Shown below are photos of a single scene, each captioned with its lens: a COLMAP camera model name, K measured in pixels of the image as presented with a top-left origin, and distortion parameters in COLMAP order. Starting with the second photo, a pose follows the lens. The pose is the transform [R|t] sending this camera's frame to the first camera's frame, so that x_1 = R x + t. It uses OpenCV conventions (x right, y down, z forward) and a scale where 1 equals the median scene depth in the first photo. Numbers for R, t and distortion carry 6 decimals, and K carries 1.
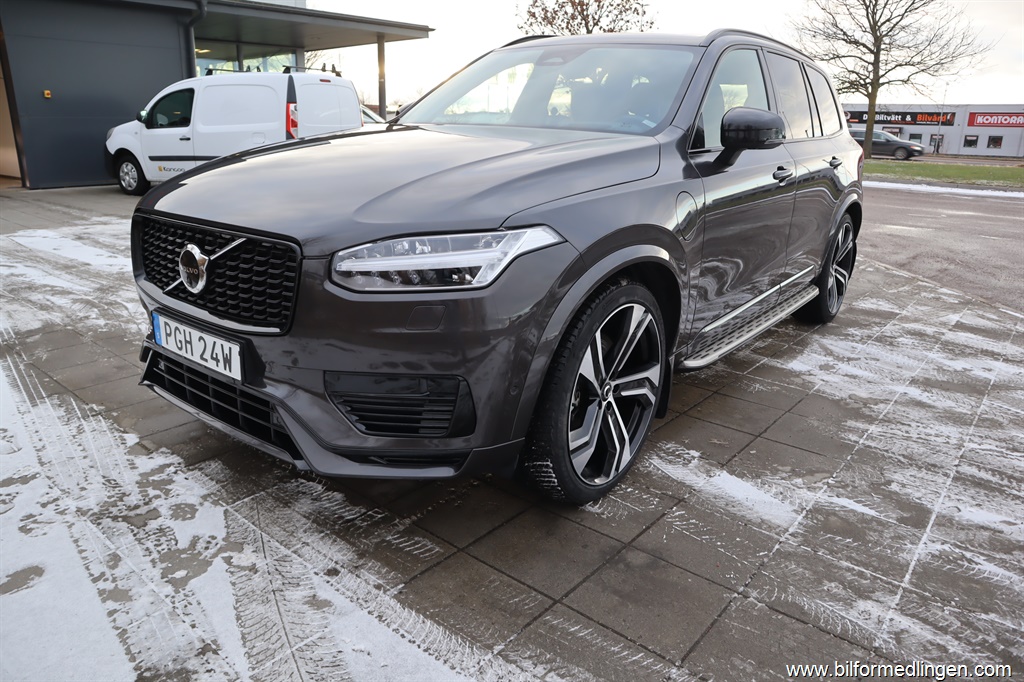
lens RADIAL K [[703.7, 0, 512.0], [0, 703.7, 341.0], [0, 0, 1]] dist [-0.118074, 0.075854]
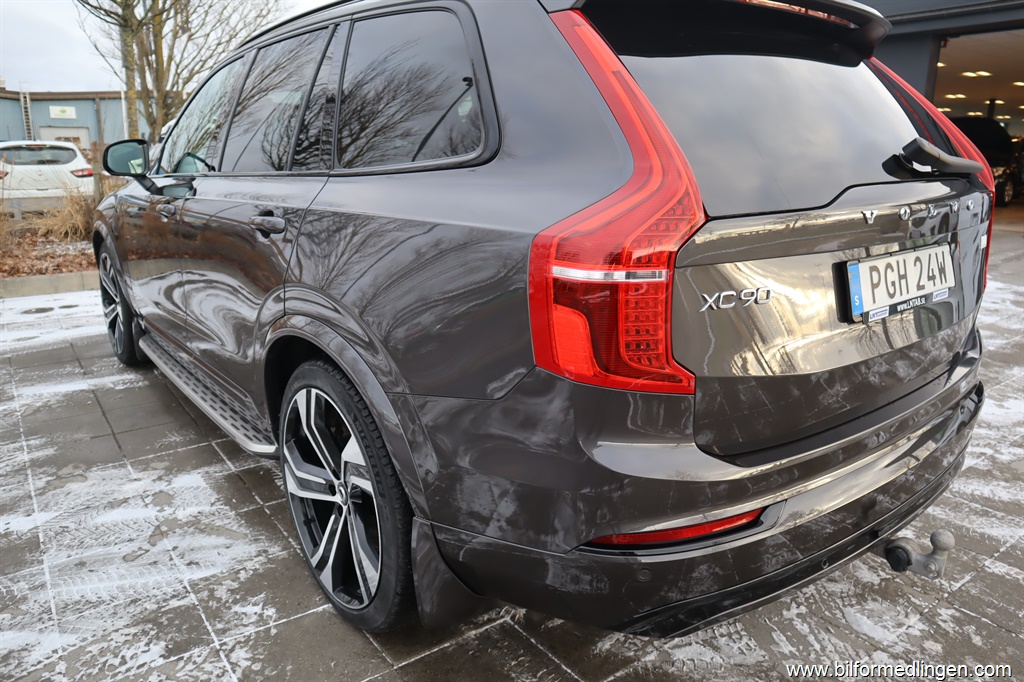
lens RADIAL K [[726.5, 0, 512.0], [0, 726.5, 341.0], [0, 0, 1]] dist [-0.050906, 0.006137]
pose [[-0.242615, 0.224404, -0.943812, 1.306365], [-0.304313, 0.906171, 0.293680, -0.543248], [0.921158, 0.358465, -0.151561, 1.773293]]
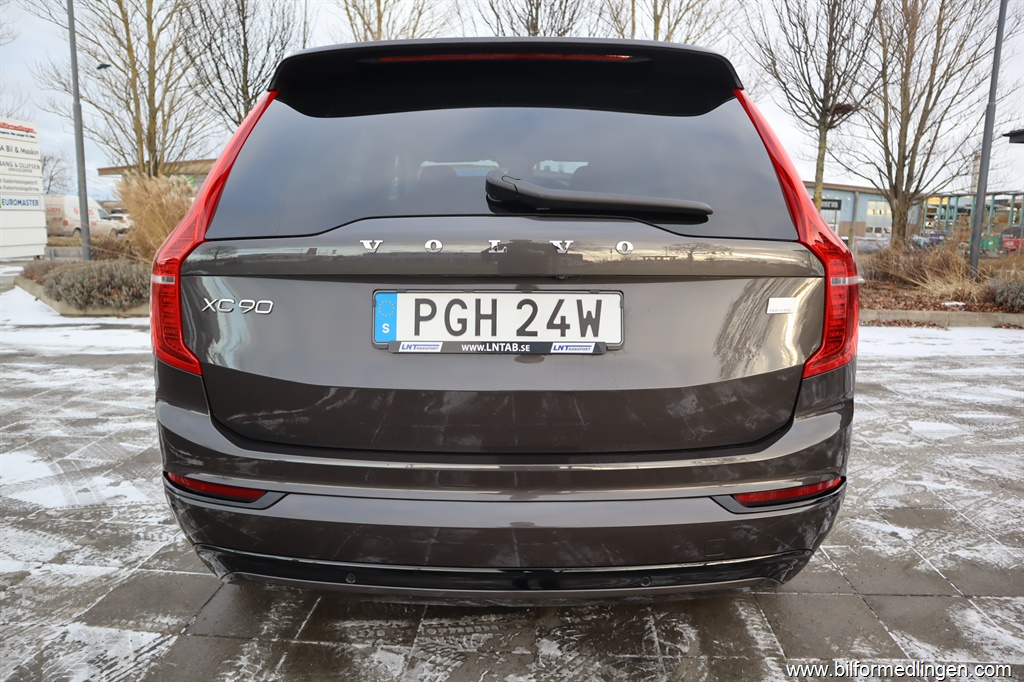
lens RADIAL K [[703.7, 0, 512.0], [0, 703.7, 341.0], [0, 0, 1]] dist [-0.118074, 0.075854]
pose [[-0.803677, 0.069266, -0.591020, 0.993303], [-0.210801, 0.895655, 0.391619, -0.701772], [0.556476, 0.439322, -0.705216, 2.315327]]
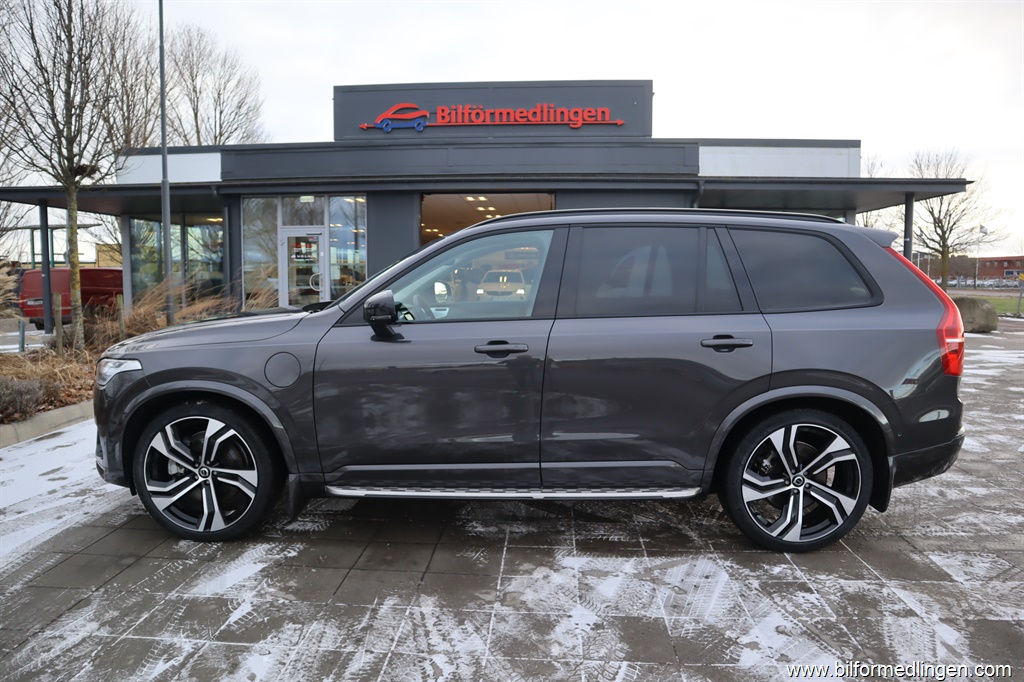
lens RADIAL K [[703.7, 0, 512.0], [0, 703.7, 341.0], [0, 0, 1]] dist [-0.118074, 0.075854]
pose [[0.585405, 0.052570, -0.809035, 1.393752], [-0.227258, 0.968530, -0.101506, -0.168062], [0.778239, 0.243282, 0.578929, 0.450173]]
